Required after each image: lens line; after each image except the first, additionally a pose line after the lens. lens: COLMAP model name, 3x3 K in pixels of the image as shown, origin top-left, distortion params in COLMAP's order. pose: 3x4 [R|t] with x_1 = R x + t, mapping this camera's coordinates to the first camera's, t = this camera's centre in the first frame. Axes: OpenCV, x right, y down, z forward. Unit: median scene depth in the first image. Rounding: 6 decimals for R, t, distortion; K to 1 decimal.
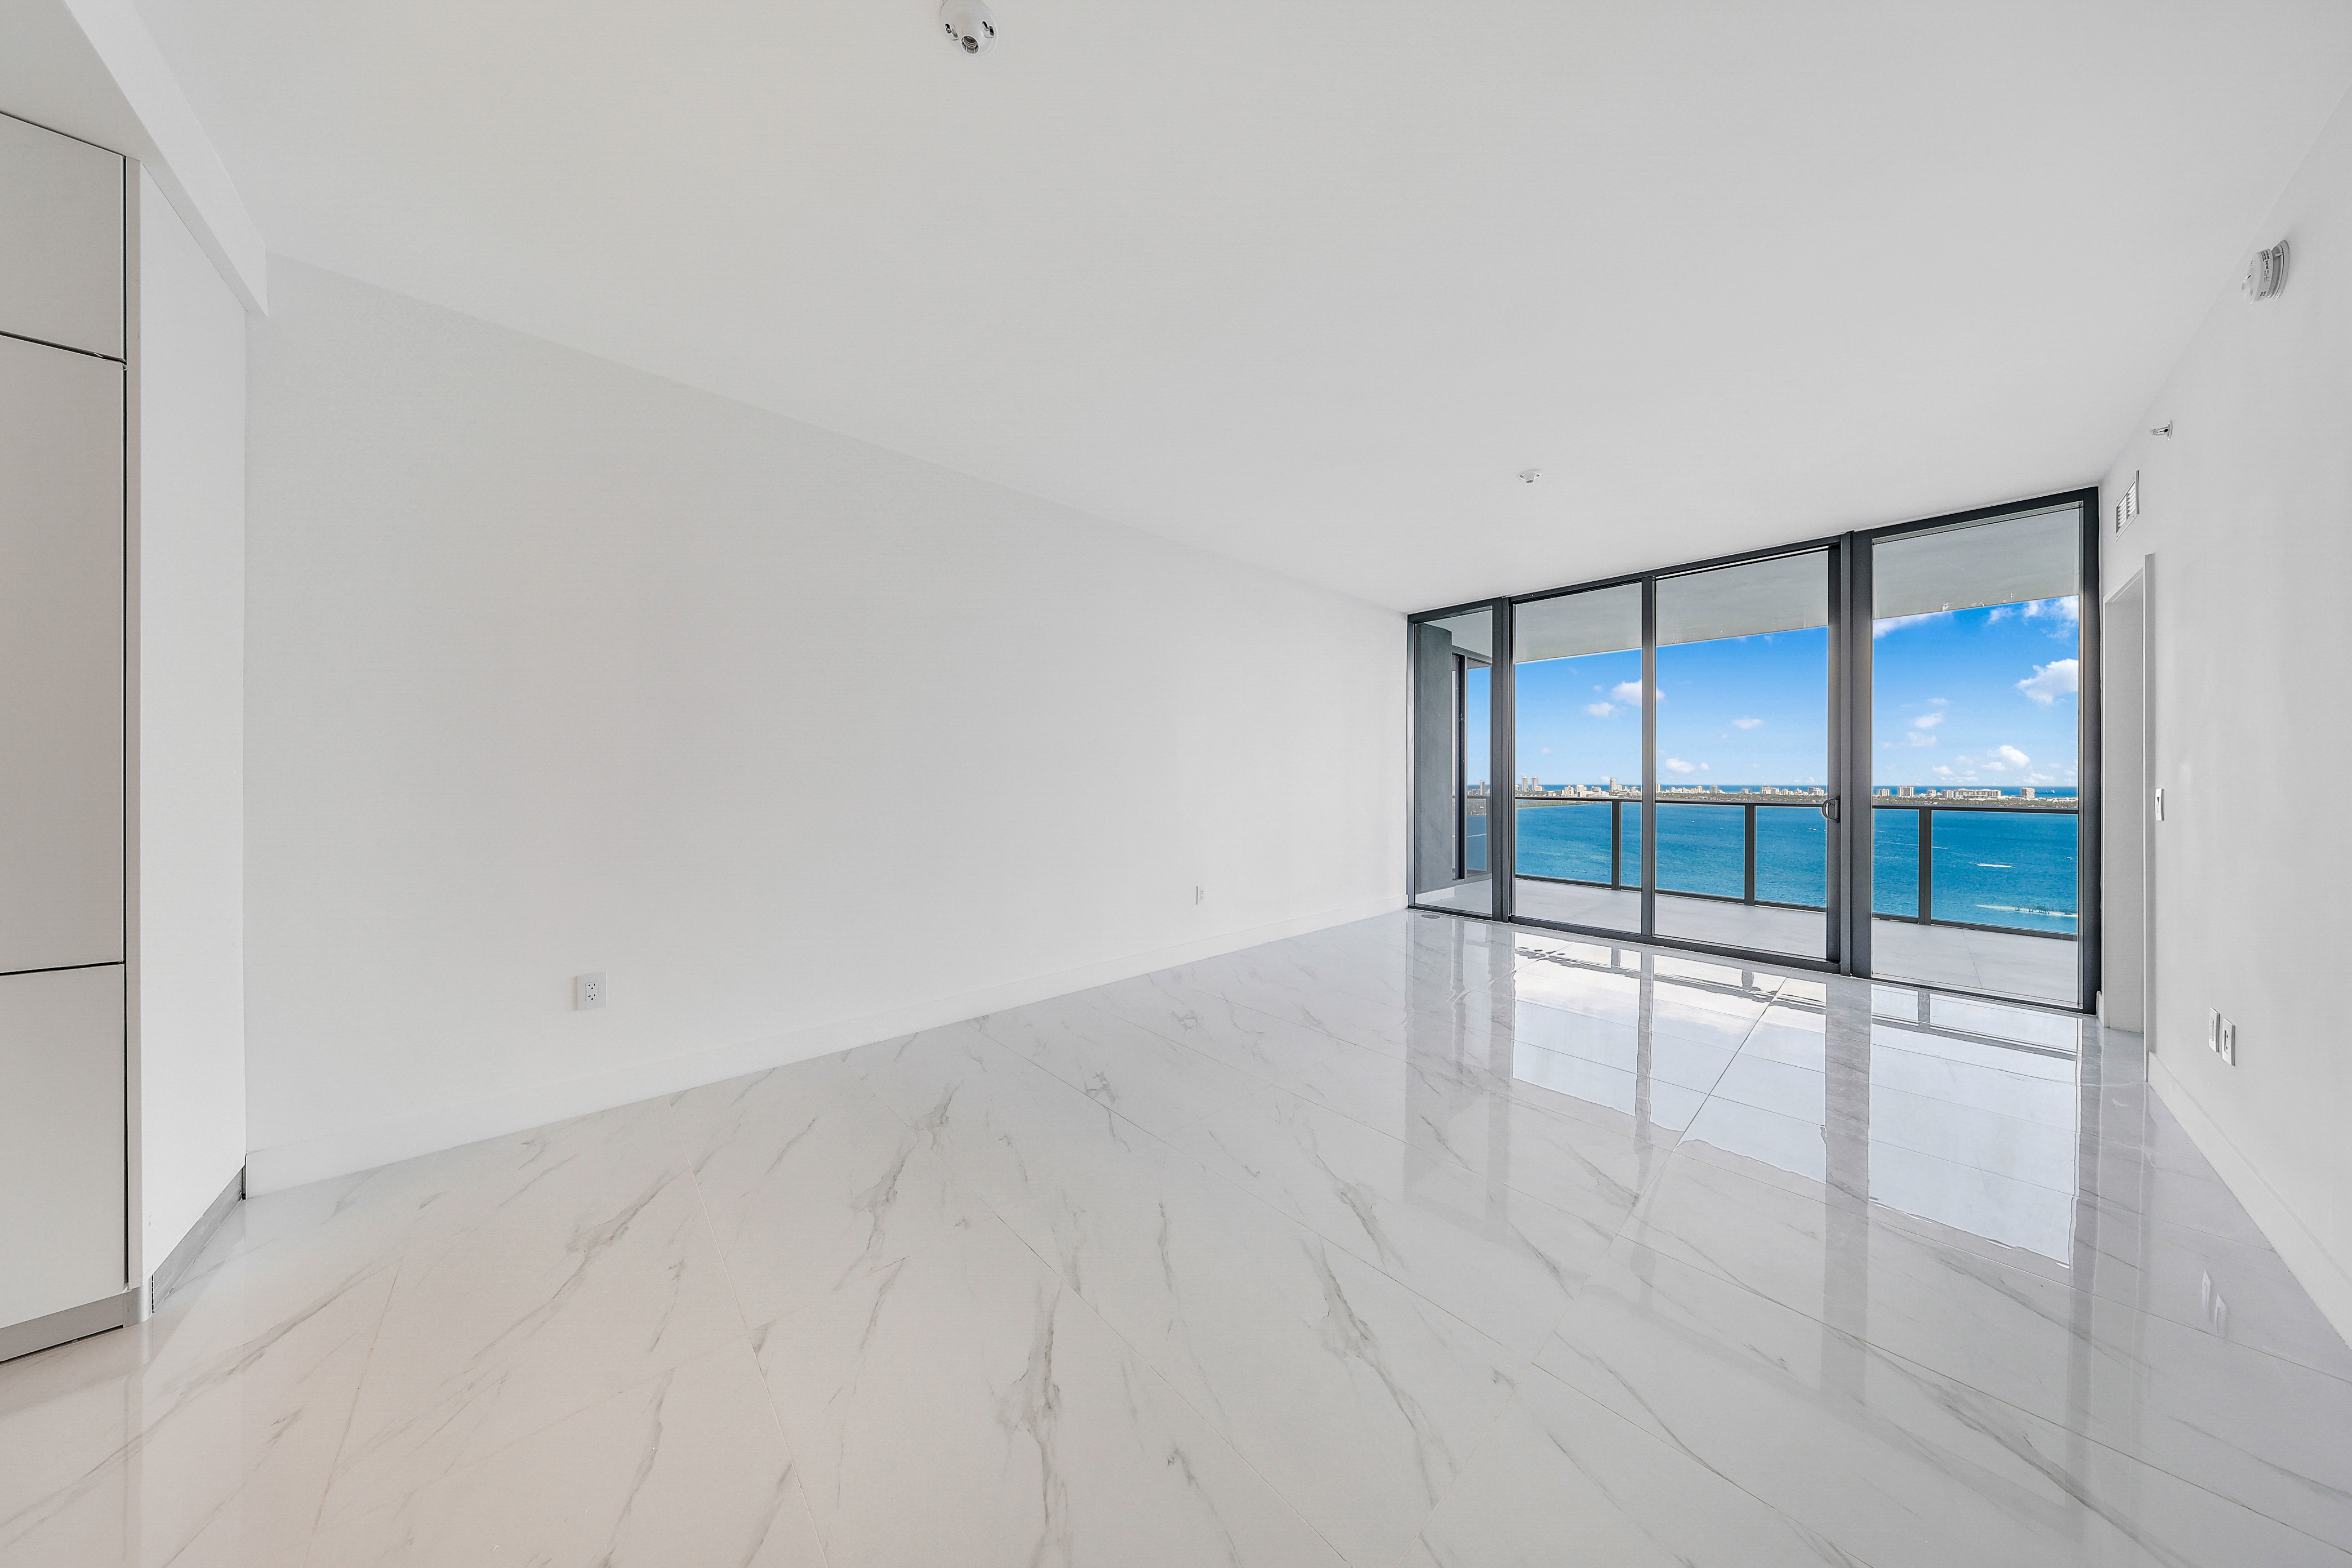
lens RADIAL K [[674.1, 0, 1176.0], [0, 674.1, 784.0], [0, 0, 1]] dist [0.000222, -0.000002]
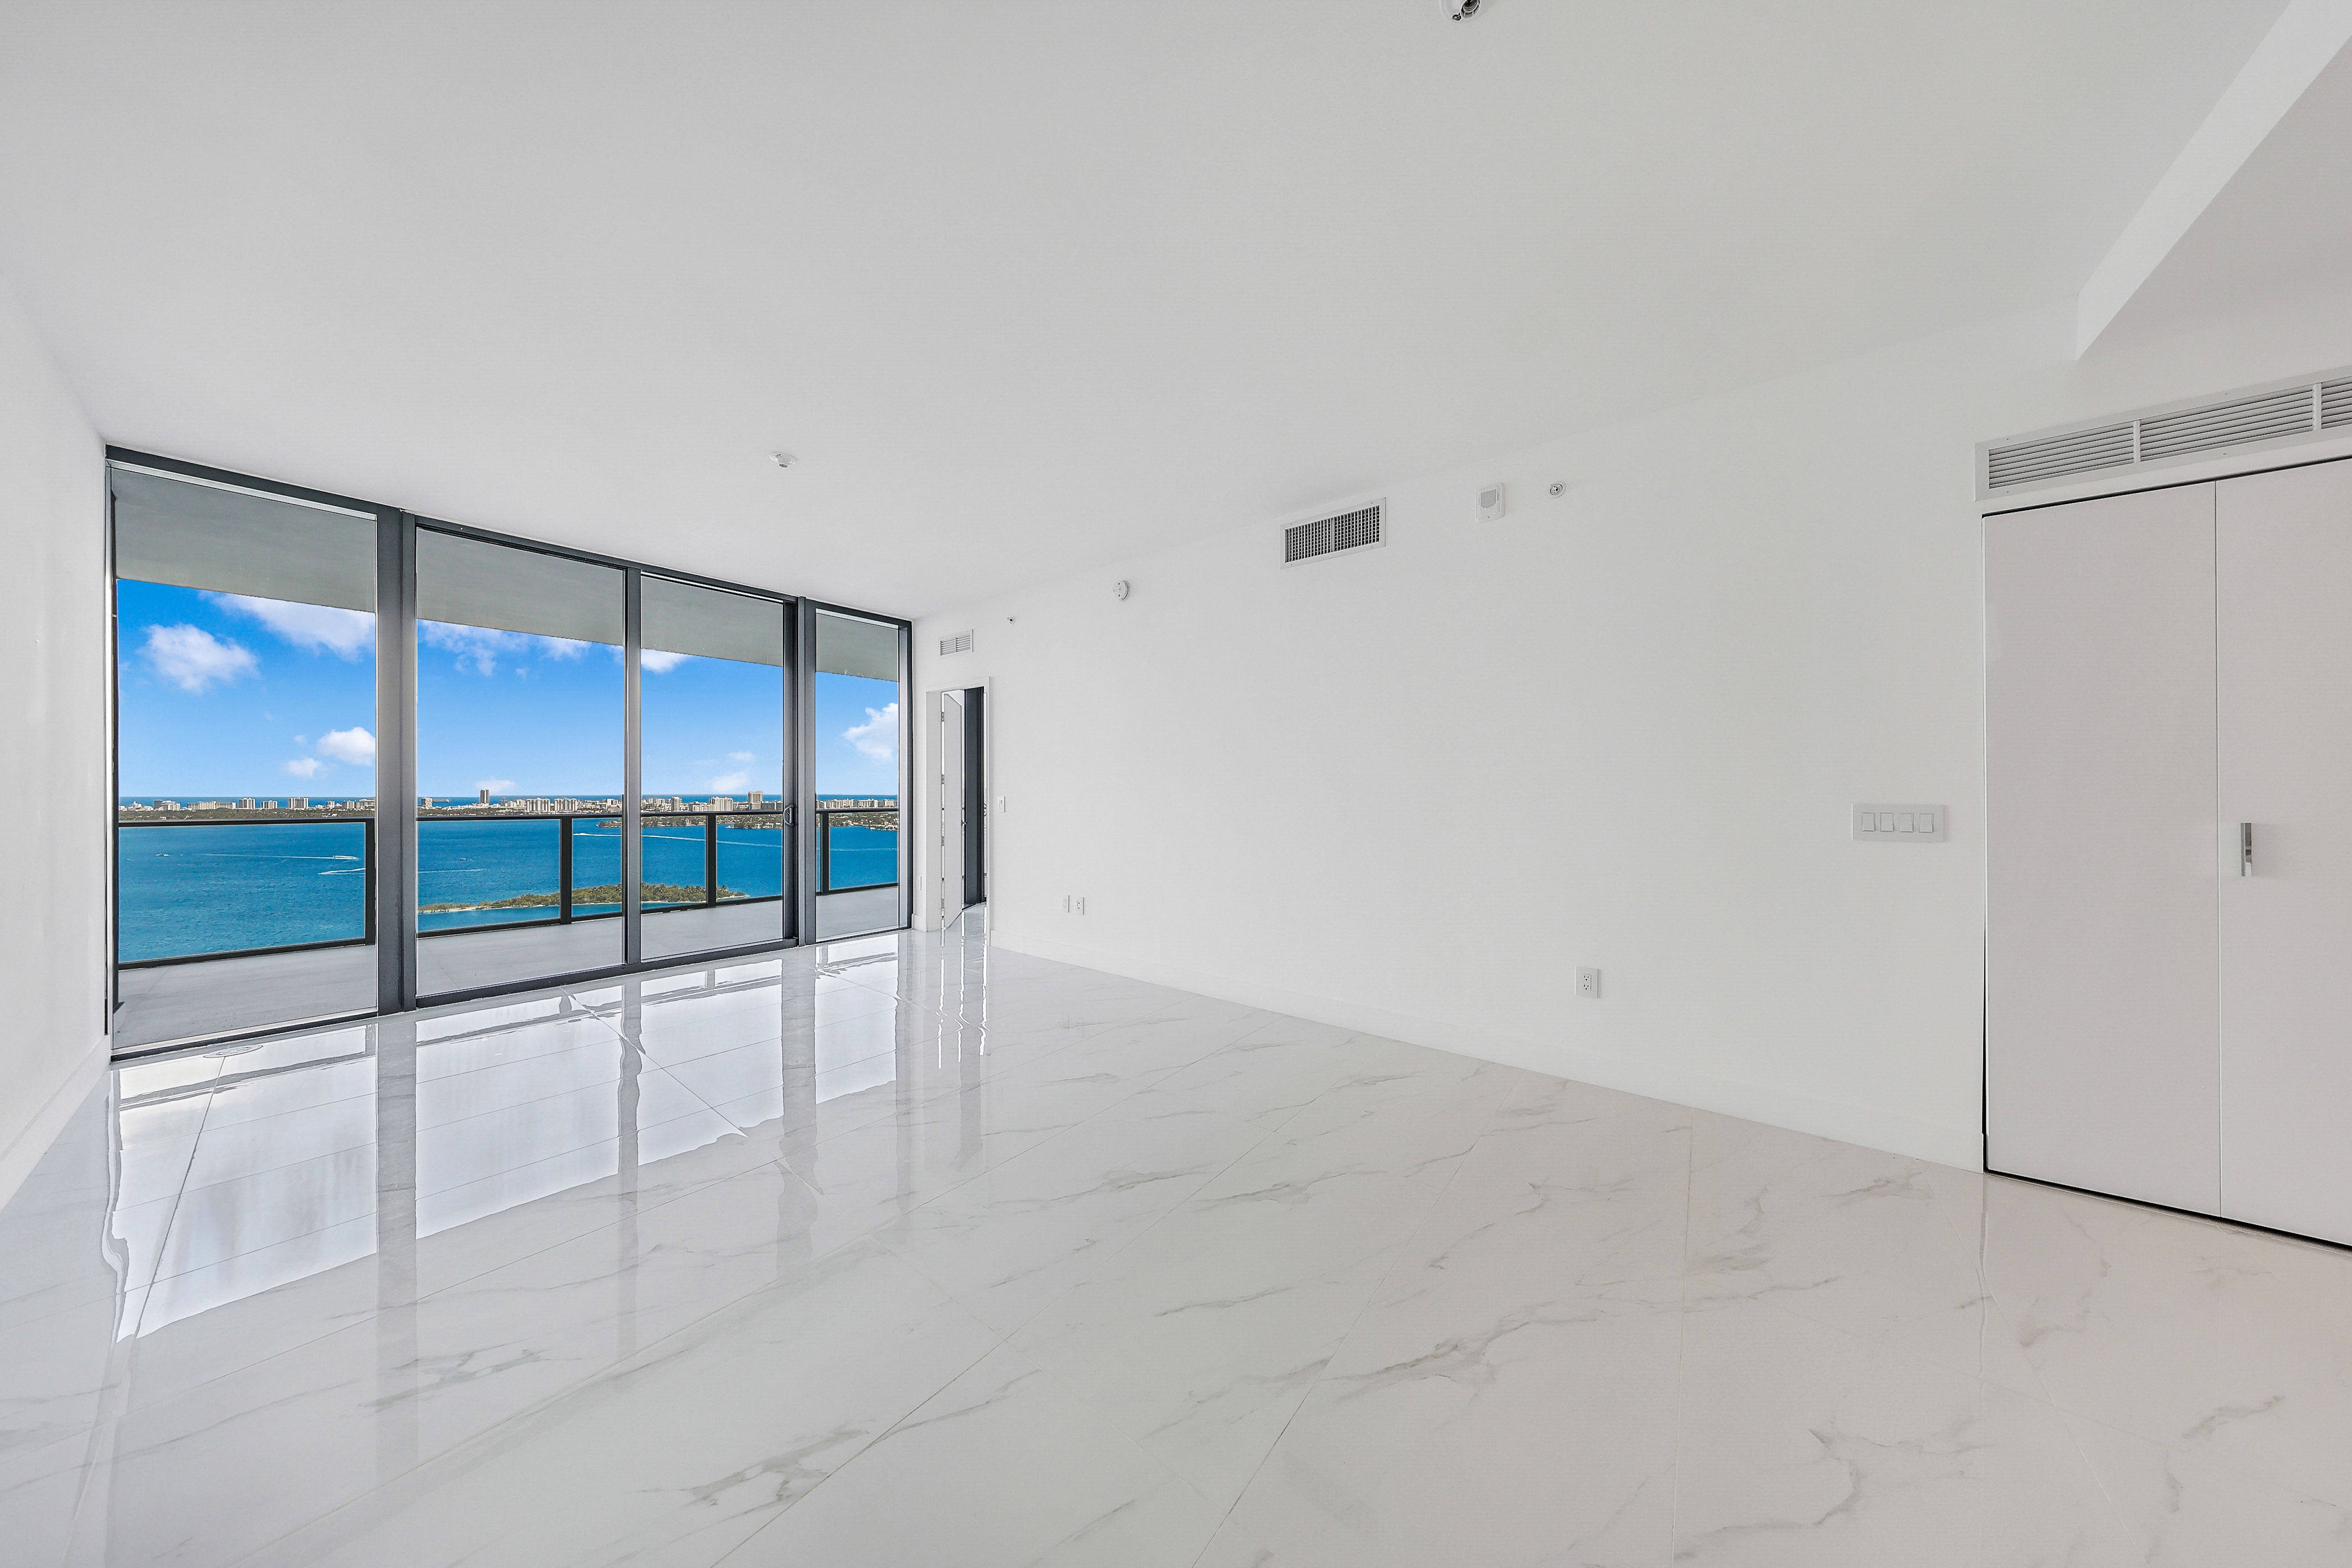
lens RADIAL K [[680.1, 0, 1176.0], [0, 680.1, 784.0], [0, 0, 1]] dist [-0.000480, -0.000055]
pose [[-0.166617, 0.010039, 0.985971, -0.331901], [0.005173, 0.999943, -0.009307, -0.004443], [-0.986008, 0.003549, -0.166659, 0.439329]]
